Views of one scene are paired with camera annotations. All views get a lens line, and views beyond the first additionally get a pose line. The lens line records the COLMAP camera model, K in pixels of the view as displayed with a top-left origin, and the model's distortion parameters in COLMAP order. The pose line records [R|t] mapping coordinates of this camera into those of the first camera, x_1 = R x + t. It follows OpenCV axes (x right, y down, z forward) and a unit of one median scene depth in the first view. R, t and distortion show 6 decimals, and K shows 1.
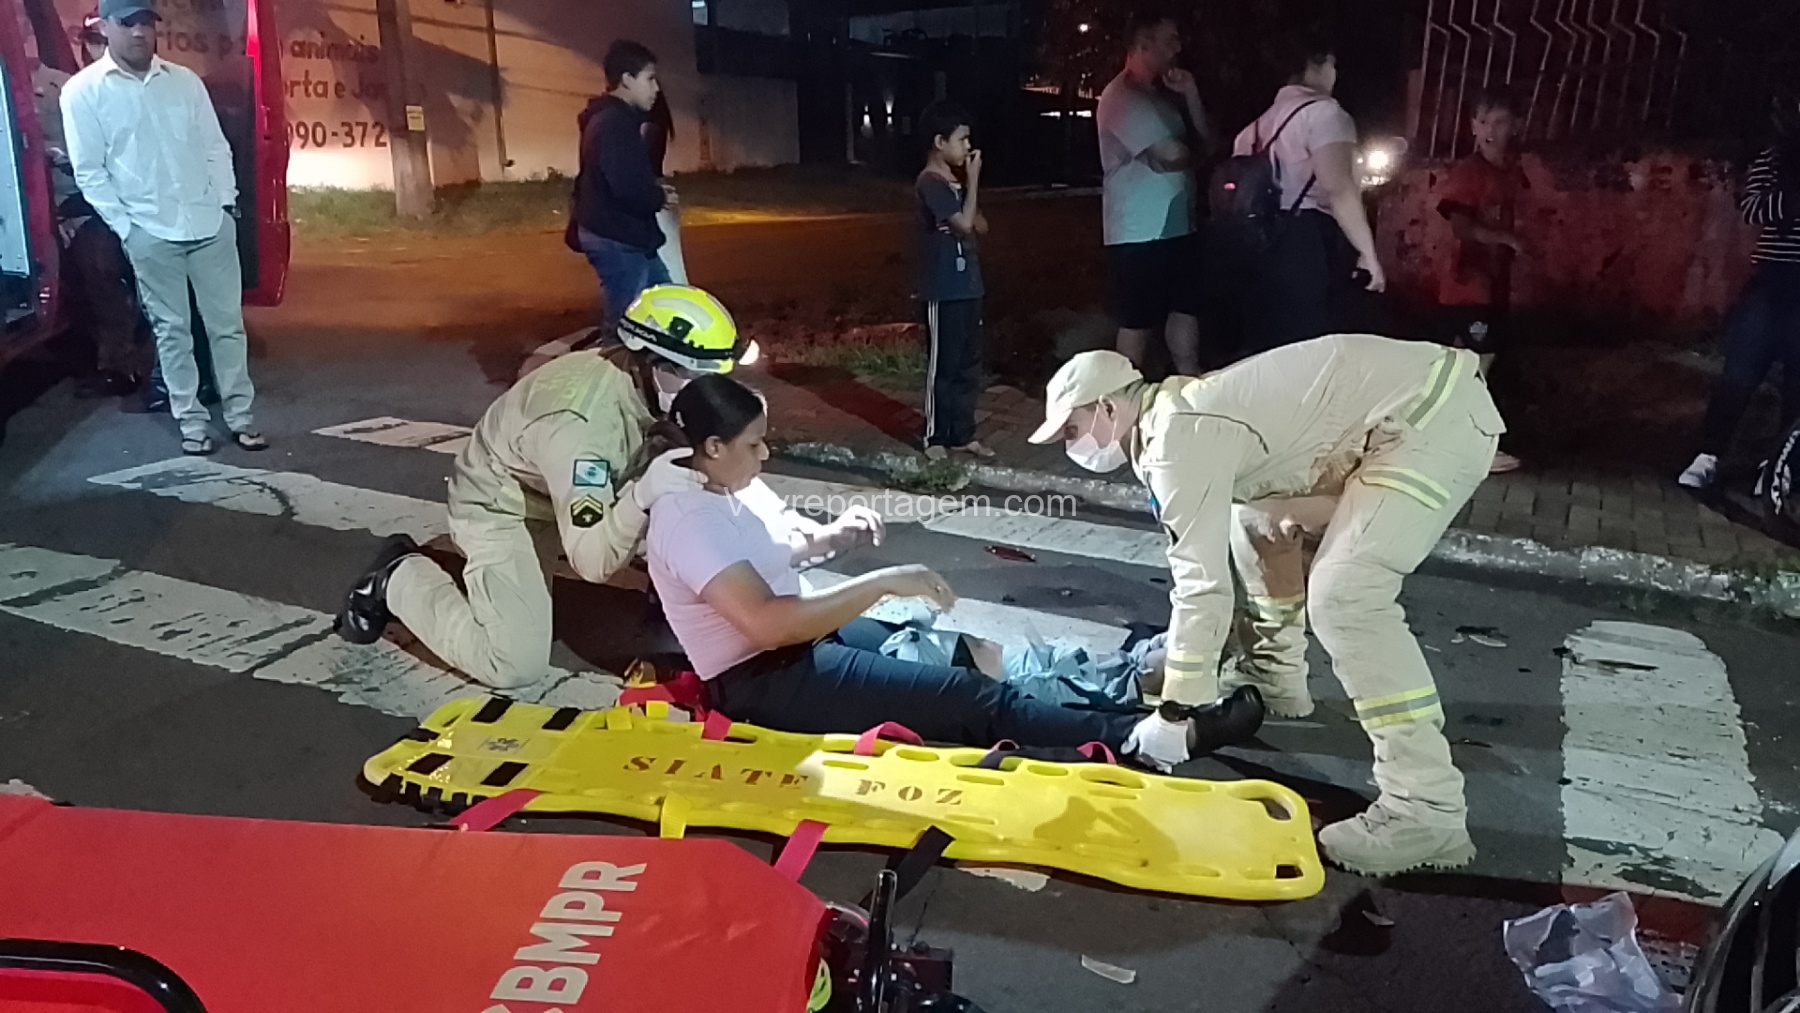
lens RADIAL K [[1336.8, 0, 905.0], [0, 1336.8, 505.5], [0, 0, 1]] dist [0.051998, -0.068468]
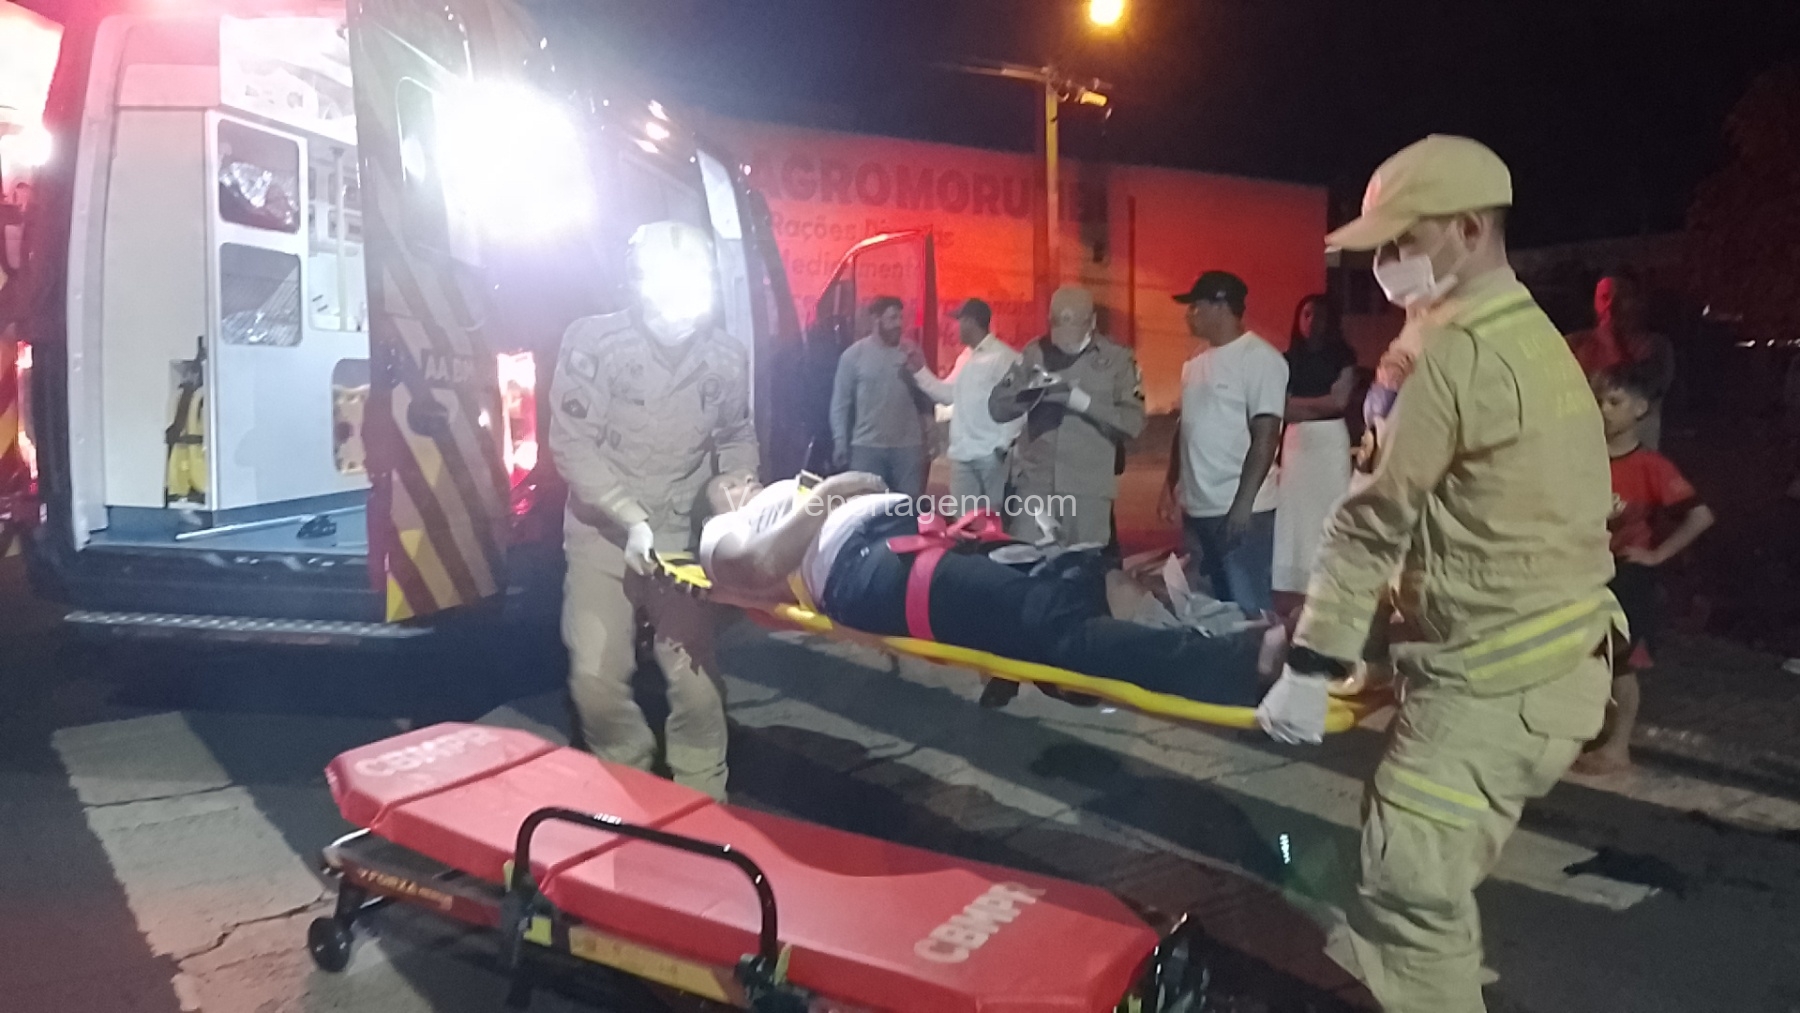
lens RADIAL K [[1336.8, 0, 892.8], [0, 1336.8, 514.9], [0, 0, 1]] dist [0.051998, -0.068468]
pose [[0.892567, 0.039077, -0.449218, 0.100985], [-0.110863, 0.984676, -0.134620, 0.027281], [0.437074, 0.169959, 0.883222, -0.147296]]
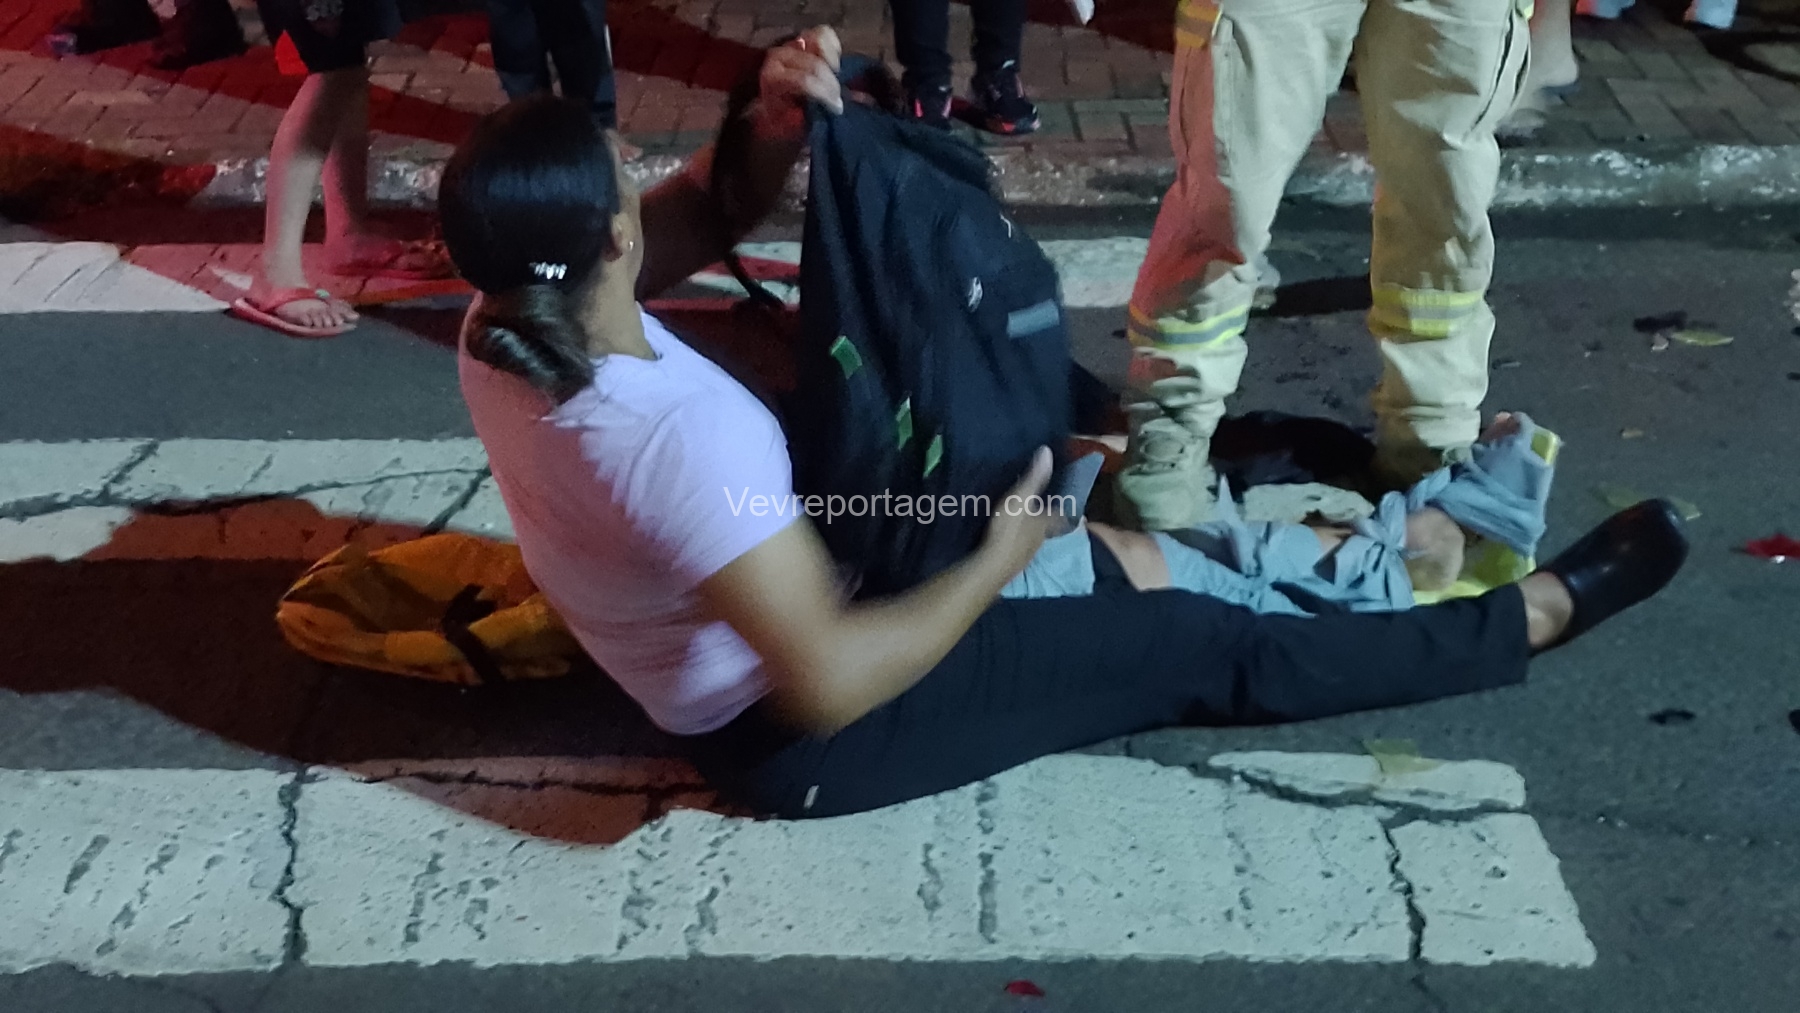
lens RADIAL K [[2474.3, 0, 904.4], [0, 2474.3, 507.9], [0, 0, 1]] dist [0.102284, 0.000000]
pose [[0.898496, -0.203296, 0.389070, -0.238463], [0.144956, 0.973987, 0.174174, -0.050649], [-0.414358, -0.100097, 0.904593, 0.105690]]
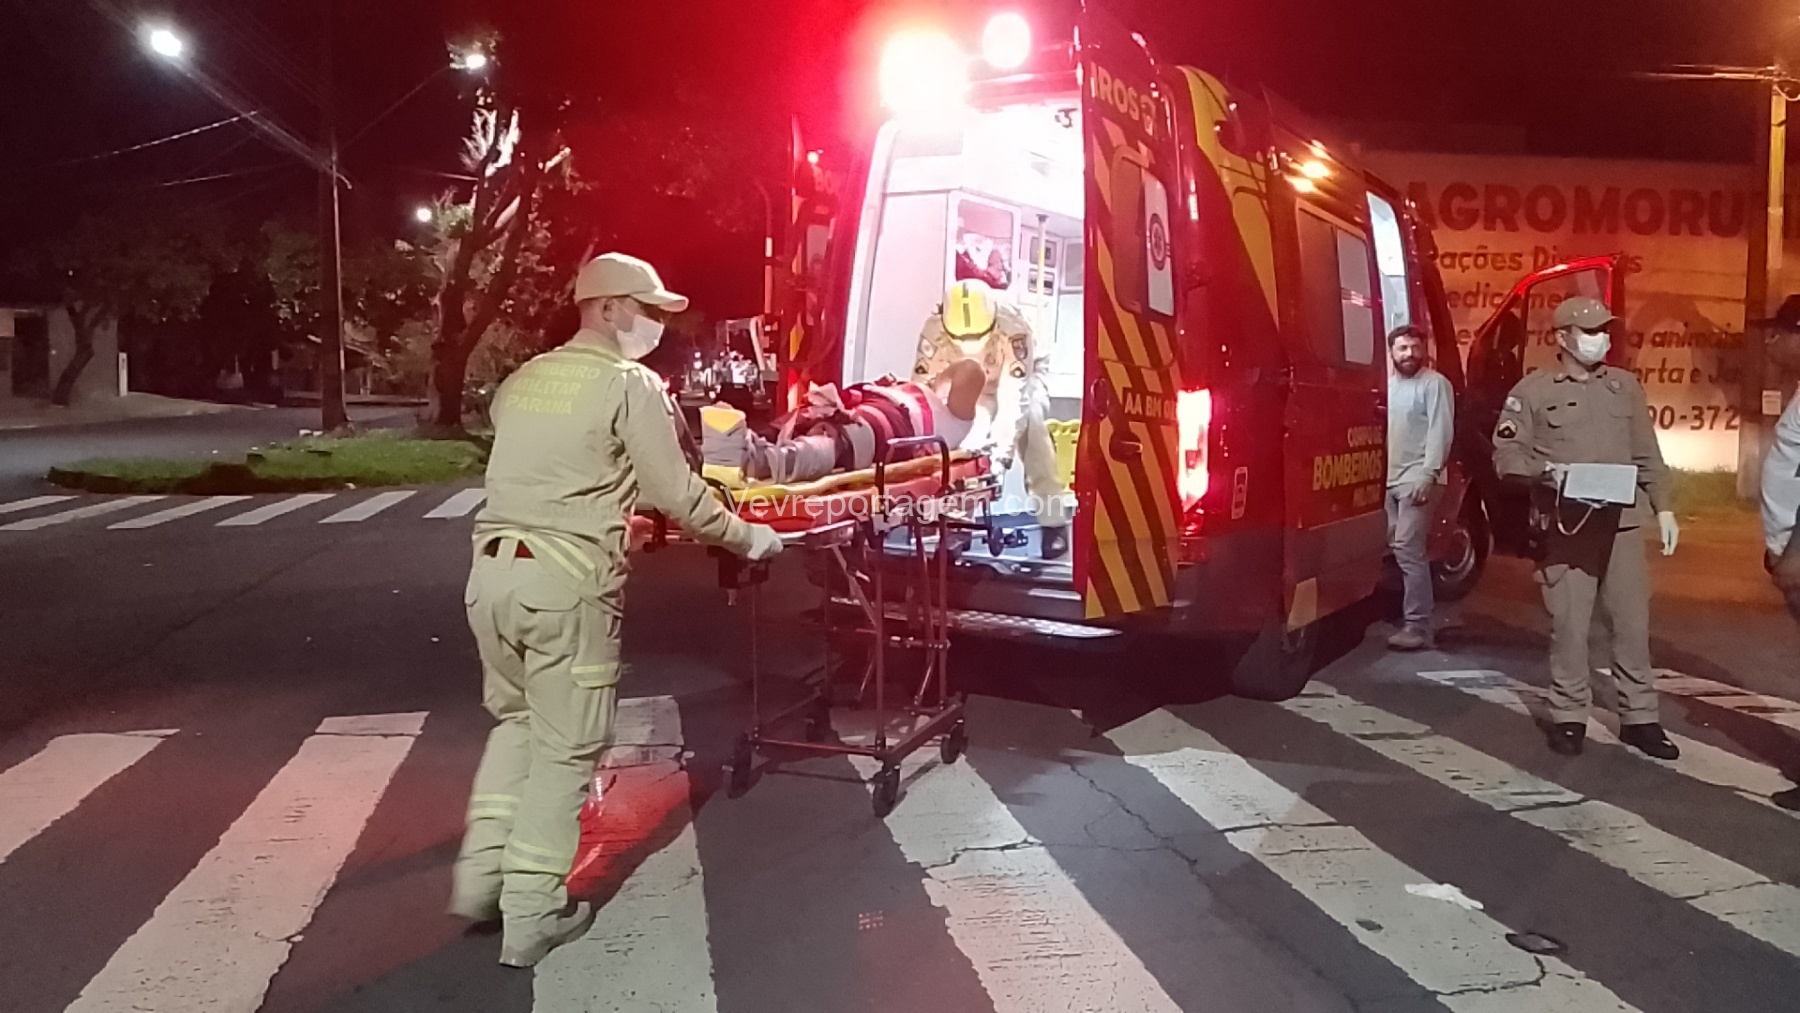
lens RADIAL K [[1336.8, 0, 893.1], [0, 1336.8, 497.9], [0, 0, 1]] dist [0.051998, -0.068468]
pose [[0.603384, 0.053339, -0.795665, 0.133195], [-0.214636, 0.971803, -0.097619, 0.051447], [0.768023, 0.229680, 0.597819, -0.235316]]
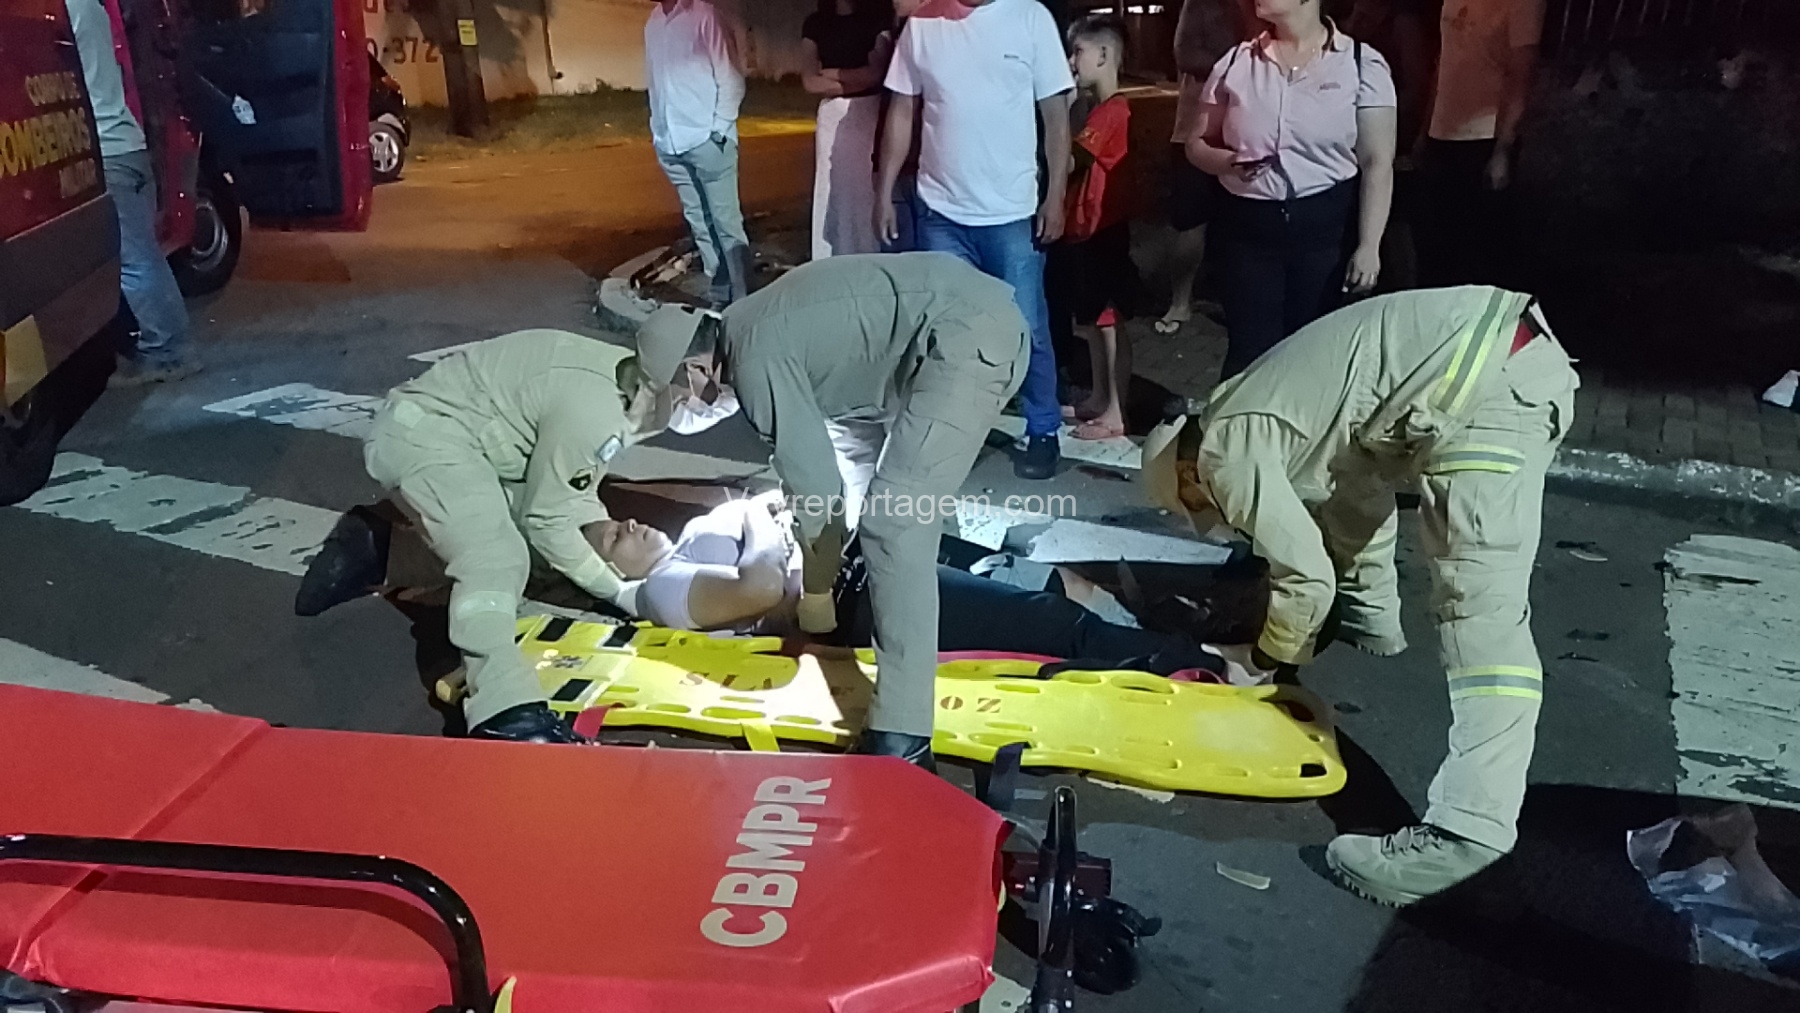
lens RADIAL K [[1336.8, 0, 904.3], [0, 1336.8, 505.6], [0, 0, 1]] dist [0.051998, -0.068468]
pose [[0.999373, -0.008288, -0.034419, -0.032439], [0.010577, 0.997705, 0.066873, -0.007516], [0.033786, -0.067195, 0.997168, -0.016837]]
